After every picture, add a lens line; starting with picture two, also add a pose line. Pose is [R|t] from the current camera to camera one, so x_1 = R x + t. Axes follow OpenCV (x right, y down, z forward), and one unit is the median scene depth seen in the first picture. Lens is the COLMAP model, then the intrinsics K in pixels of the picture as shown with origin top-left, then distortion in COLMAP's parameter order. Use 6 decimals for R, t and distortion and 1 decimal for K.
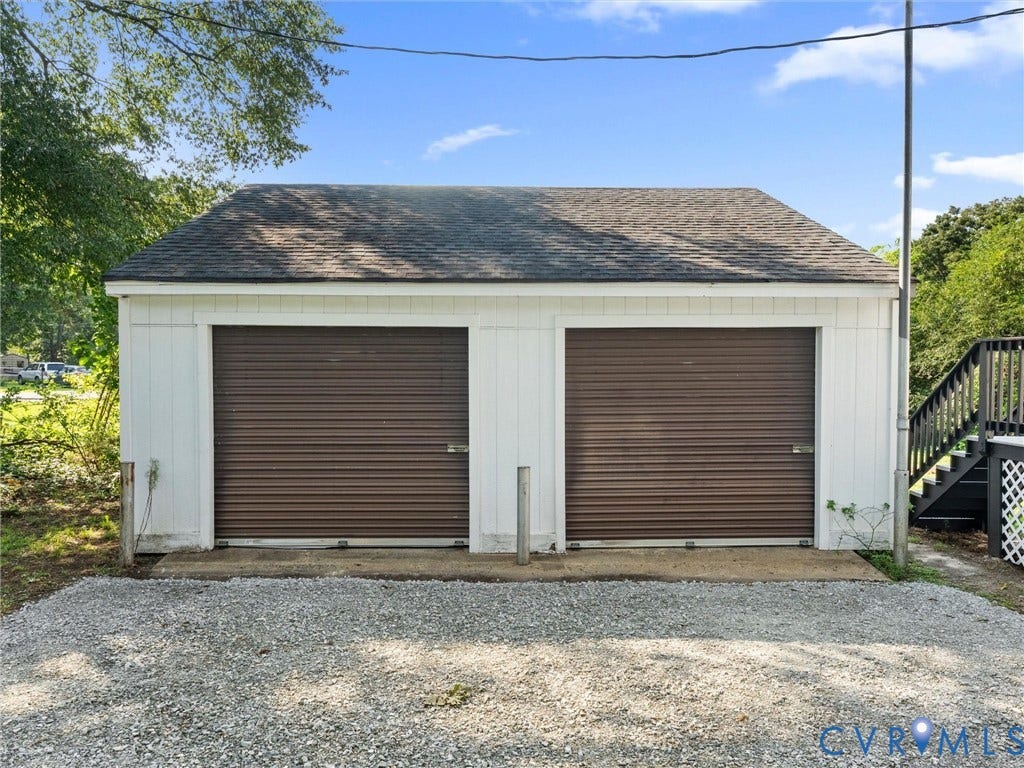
lens RADIAL K [[730.3, 0, 505.4], [0, 730.3, 411.4], [0, 0, 1]] dist [0.003002, -0.002912]
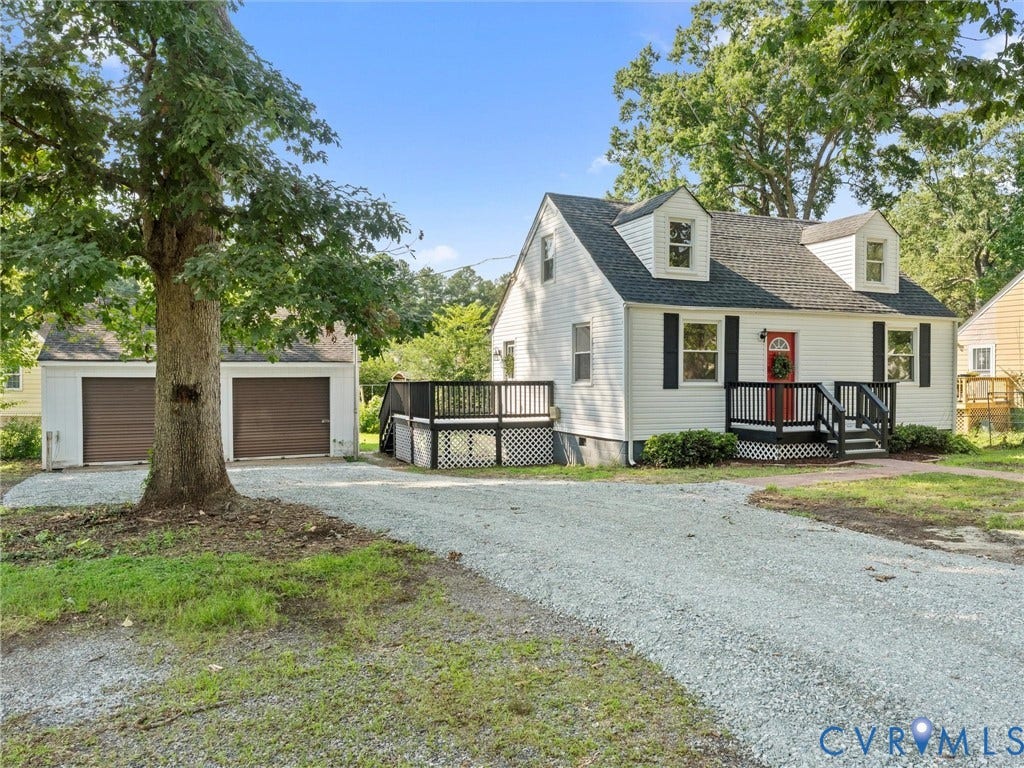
lens RADIAL K [[730.3, 0, 508.2], [0, 730.3, 388.2], [0, 0, 1]] dist [0.003002, -0.002912]
pose [[0.927538, -0.006404, 0.373675, 0.016851], [0.006307, 0.999979, 0.001481, -0.073782], [-0.373677, 0.000983, 0.927558, -1.853407]]
